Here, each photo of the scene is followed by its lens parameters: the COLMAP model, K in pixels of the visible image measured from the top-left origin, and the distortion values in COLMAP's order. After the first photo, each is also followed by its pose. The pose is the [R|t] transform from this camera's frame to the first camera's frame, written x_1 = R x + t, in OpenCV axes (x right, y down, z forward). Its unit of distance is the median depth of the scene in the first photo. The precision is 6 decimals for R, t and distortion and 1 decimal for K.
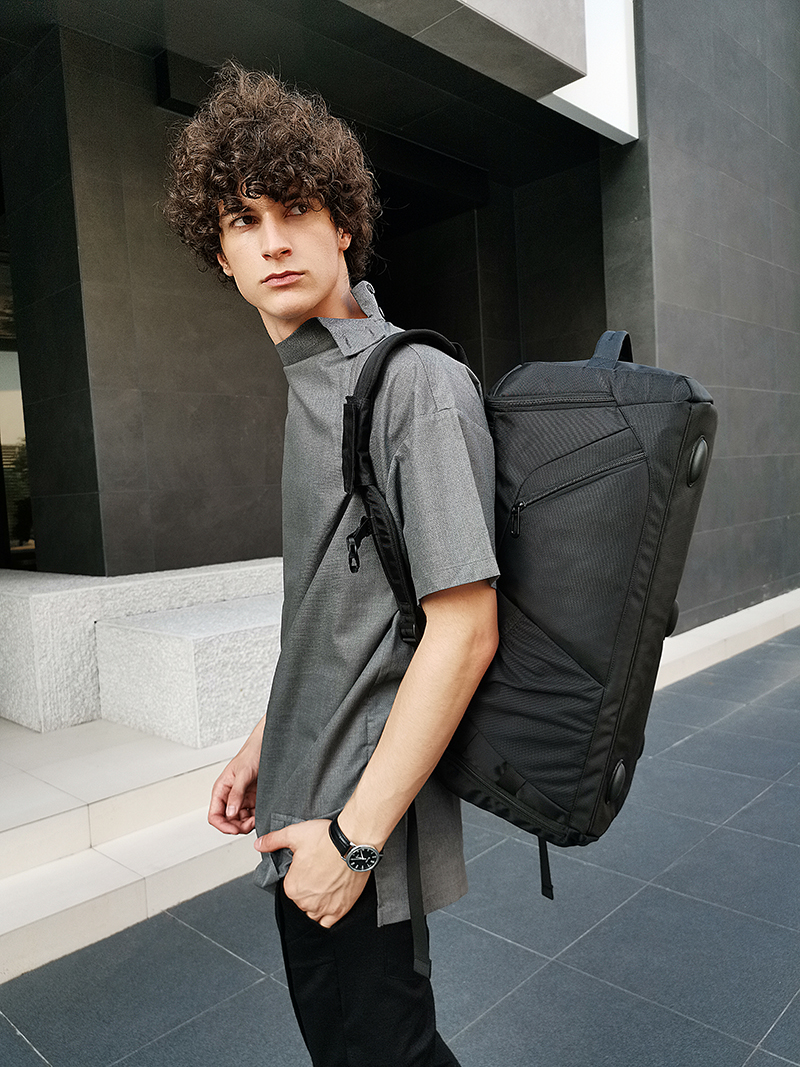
lens RADIAL K [[820.4, 0, 400.8], [0, 820.4, 544.5], [0, 0, 1]] dist [0.039044, 0.005461]
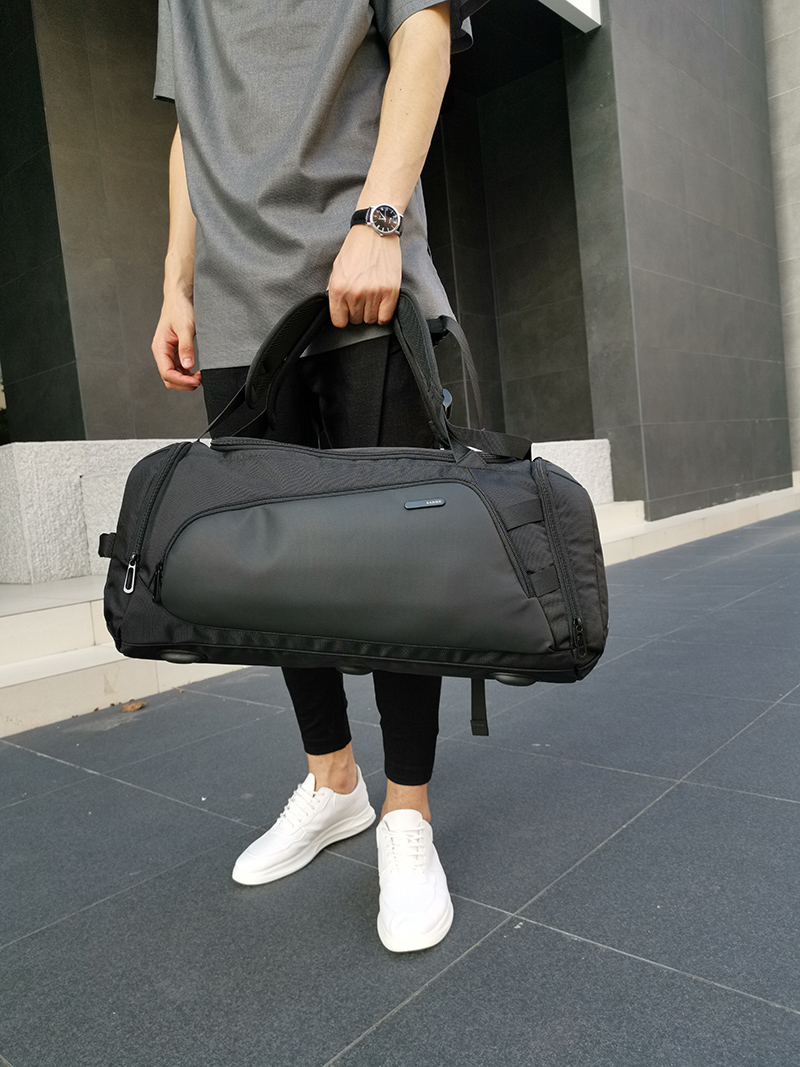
lens RADIAL K [[820.4, 0, 401.7], [0, 820.4, 531.3], [0, 0, 1]] dist [0.039044, 0.005461]
pose [[0.998408, -0.038272, 0.041427, -0.027396], [0.038393, 0.999260, -0.002135, 0.152758], [-0.041314, 0.003722, 0.999139, 0.000778]]
